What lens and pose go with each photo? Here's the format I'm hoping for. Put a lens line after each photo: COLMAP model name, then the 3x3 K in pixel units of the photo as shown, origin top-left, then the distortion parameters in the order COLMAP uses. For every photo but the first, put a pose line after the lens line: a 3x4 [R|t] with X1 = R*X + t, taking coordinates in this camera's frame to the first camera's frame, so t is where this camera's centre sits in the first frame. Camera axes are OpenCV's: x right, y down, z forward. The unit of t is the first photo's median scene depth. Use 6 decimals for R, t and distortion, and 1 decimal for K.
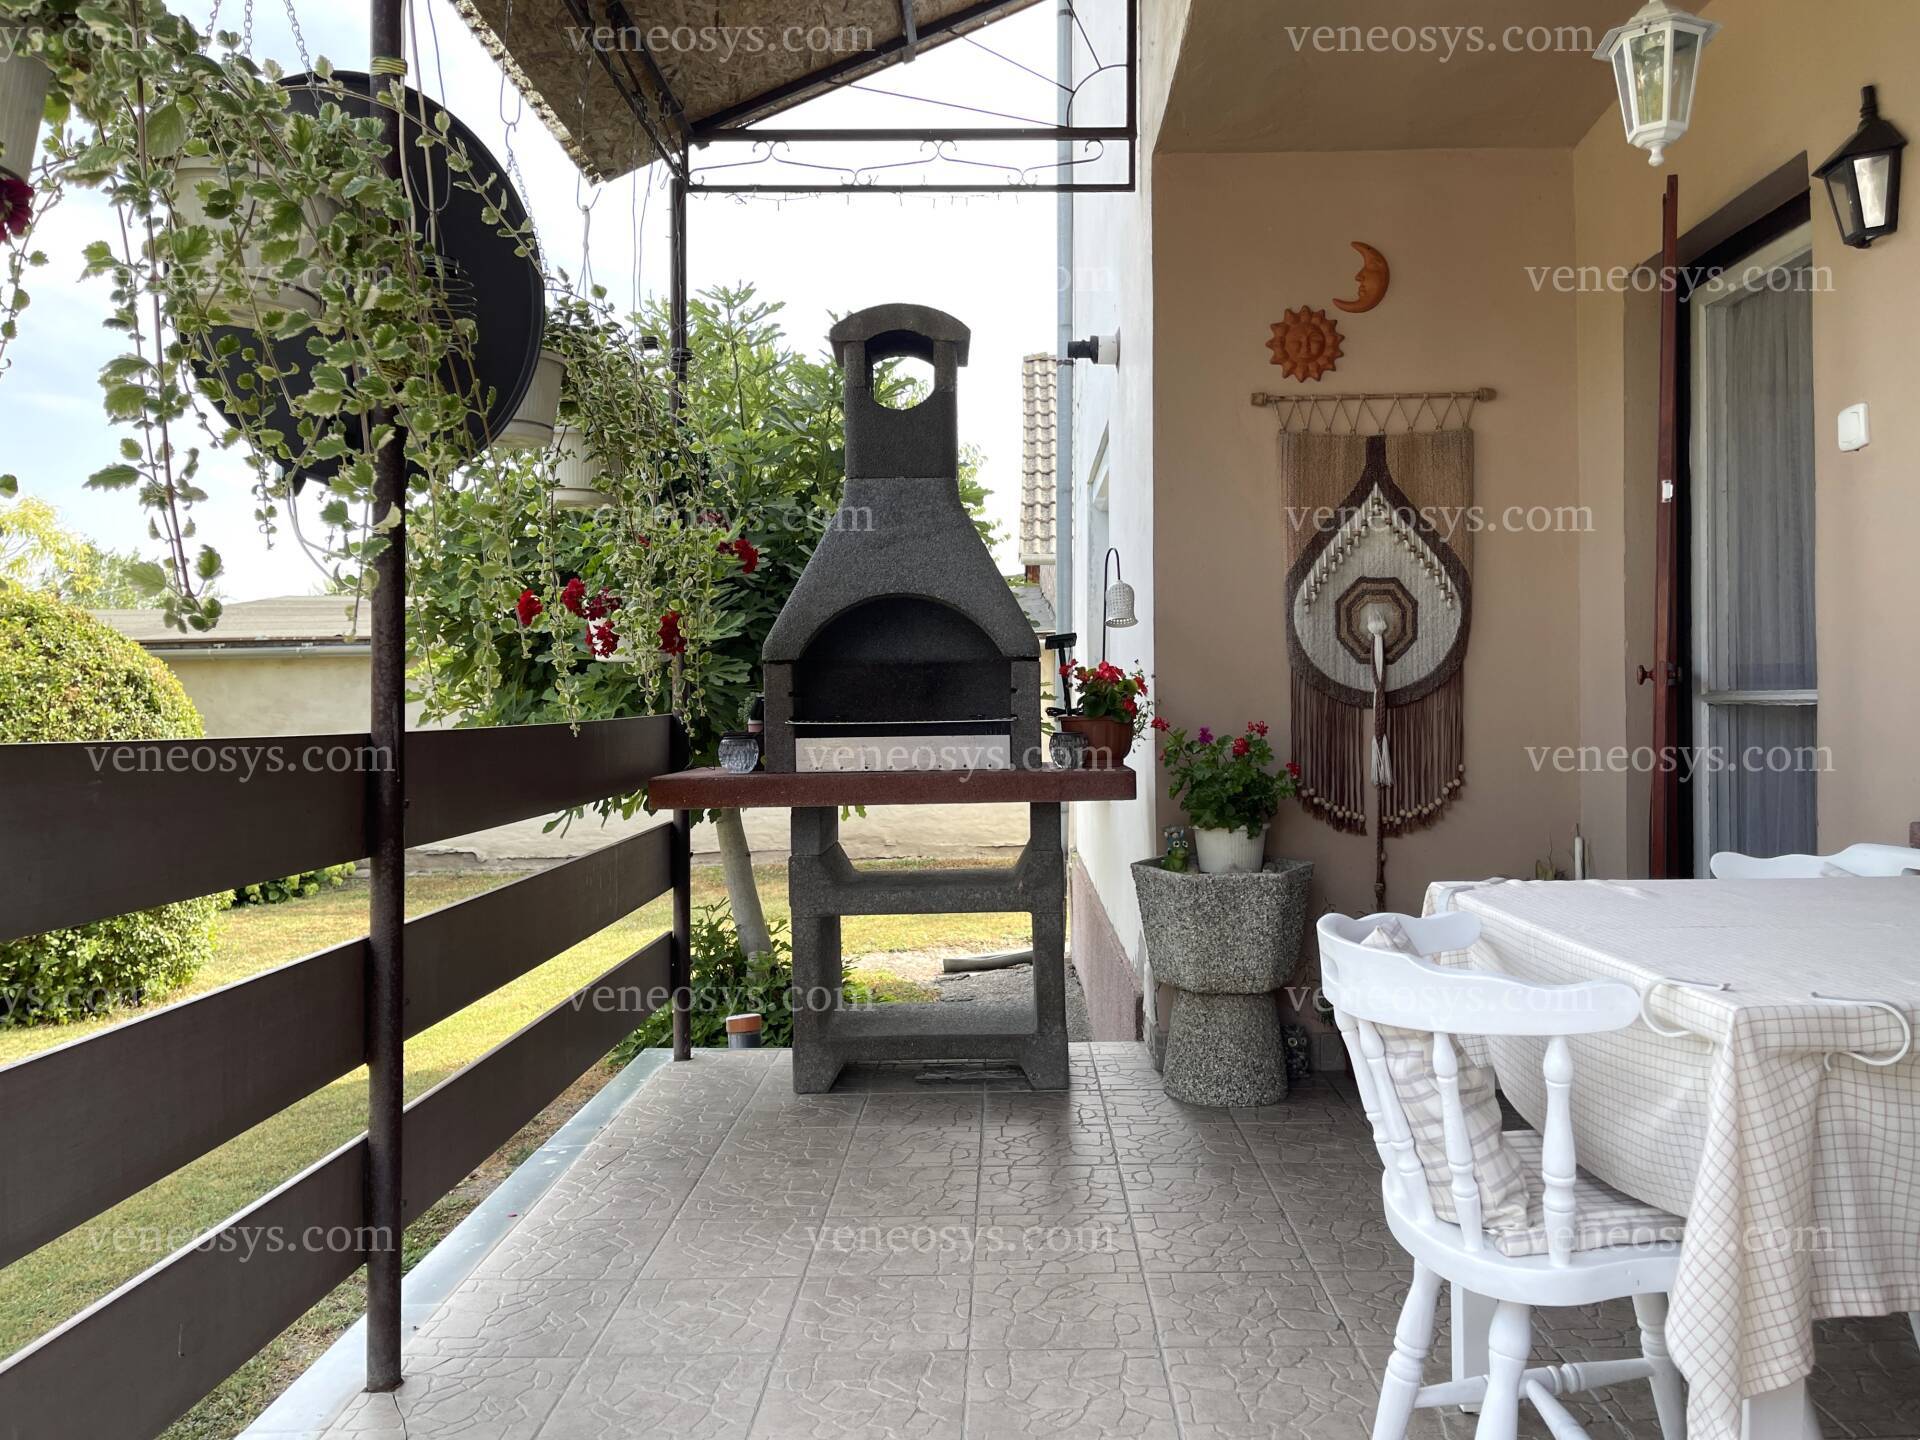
lens RADIAL K [[1451.0, 0, 962.4], [0, 1451.0, 729.3], [0, 0, 1]] dist [0.062341, -0.094144]
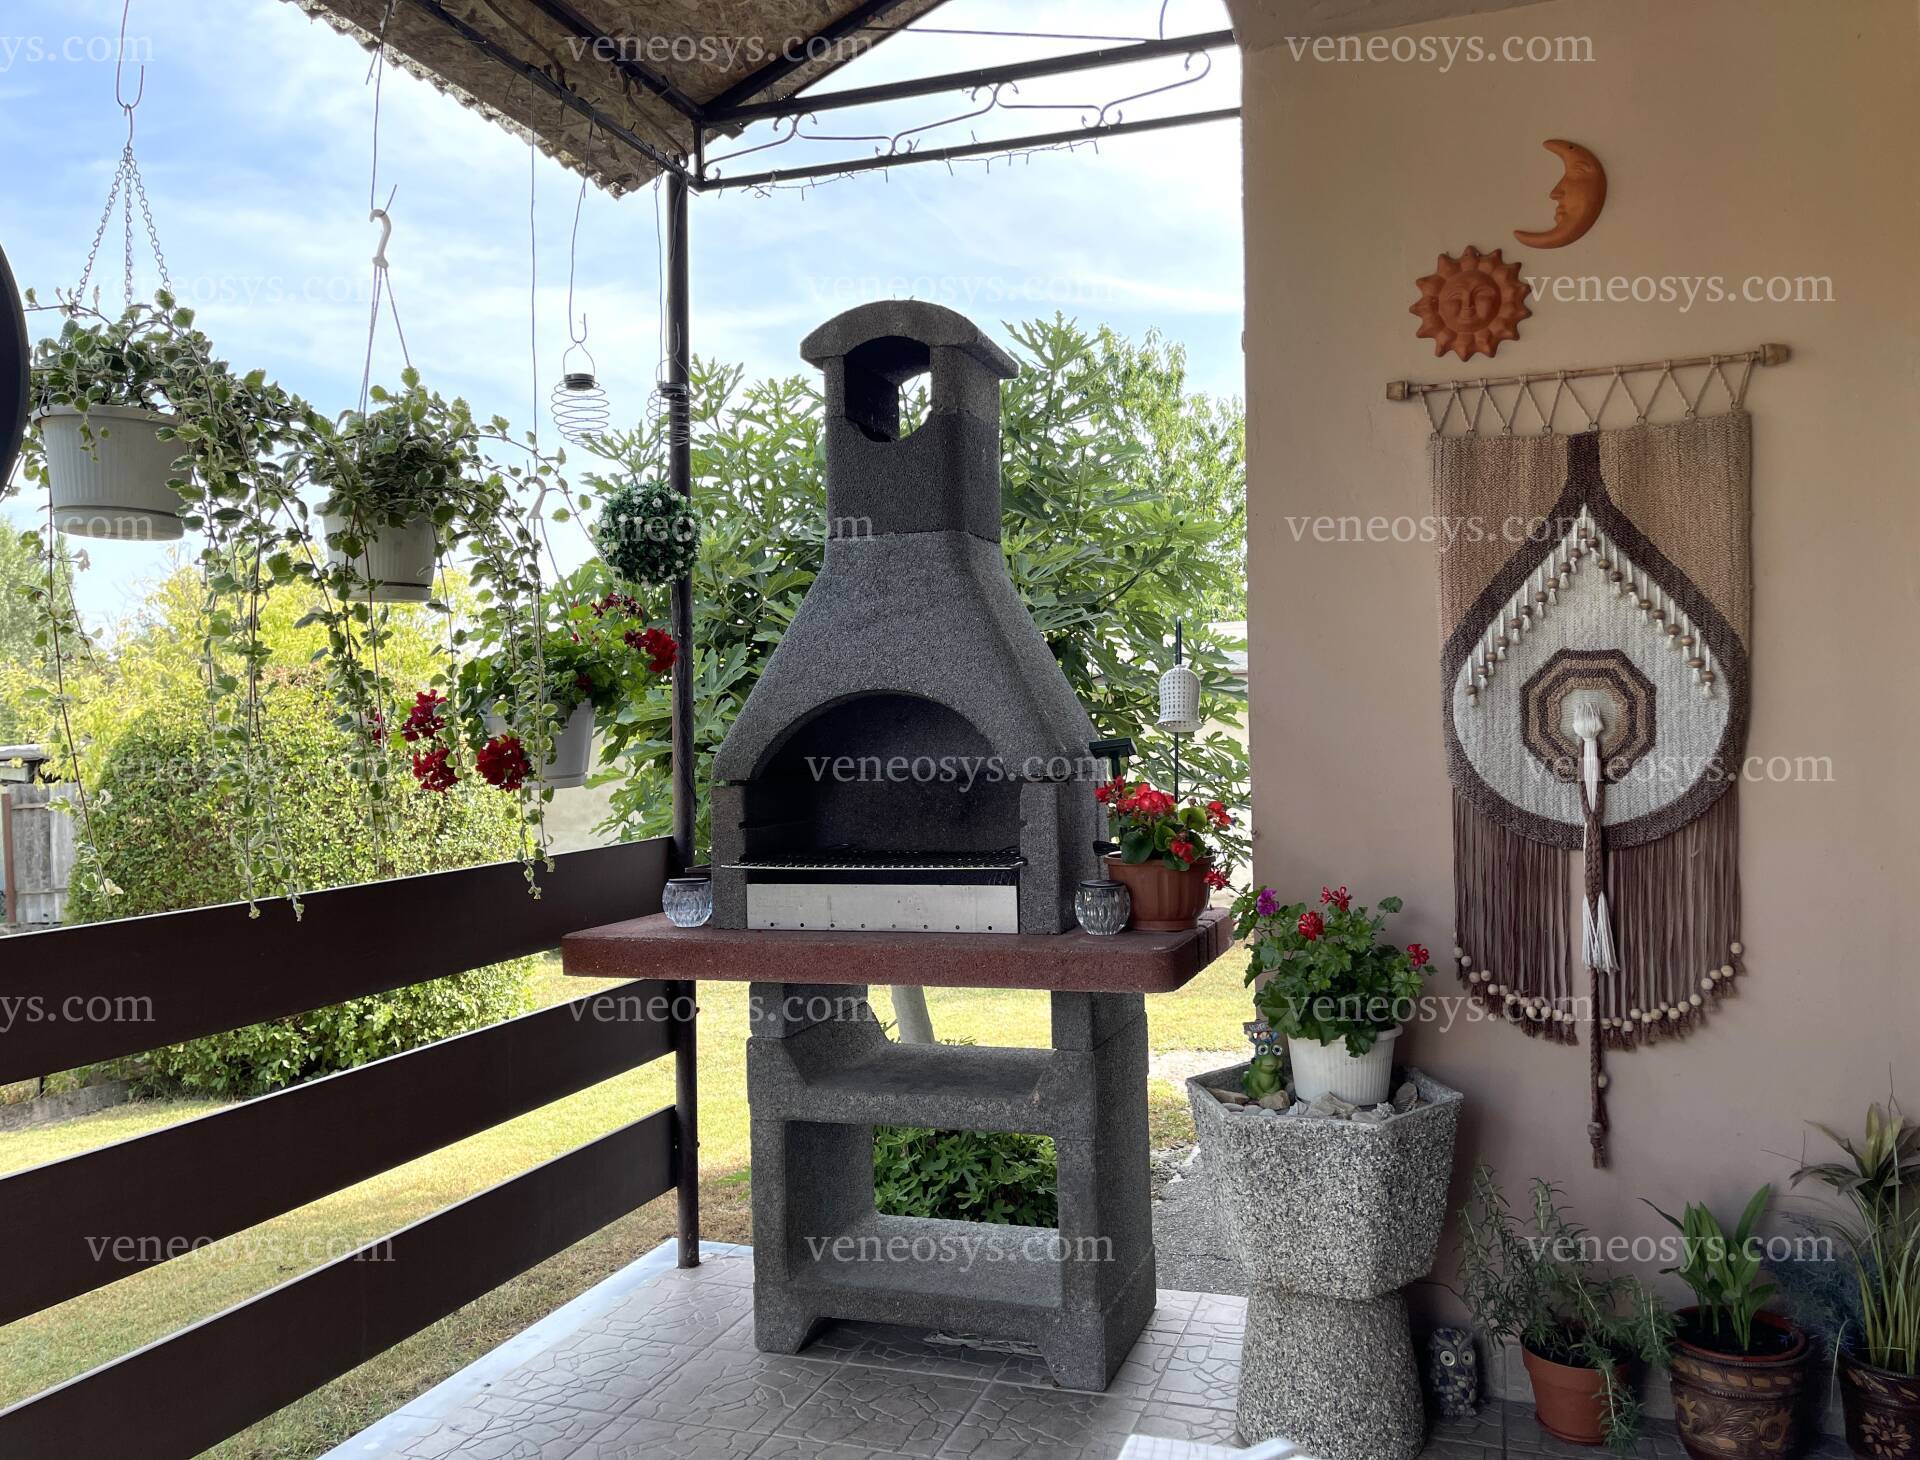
lens RADIAL K [[1480.8, 0, 960.5], [0, 1480.8, 750.1], [0, 0, 1]] dist [0.033827, 0.004867]
pose [[0.954952, -0.005453, -0.296712, 0.213942], [0.003545, 0.999969, -0.006966, -0.055888], [0.296740, 0.005600, 0.954942, 0.281791]]
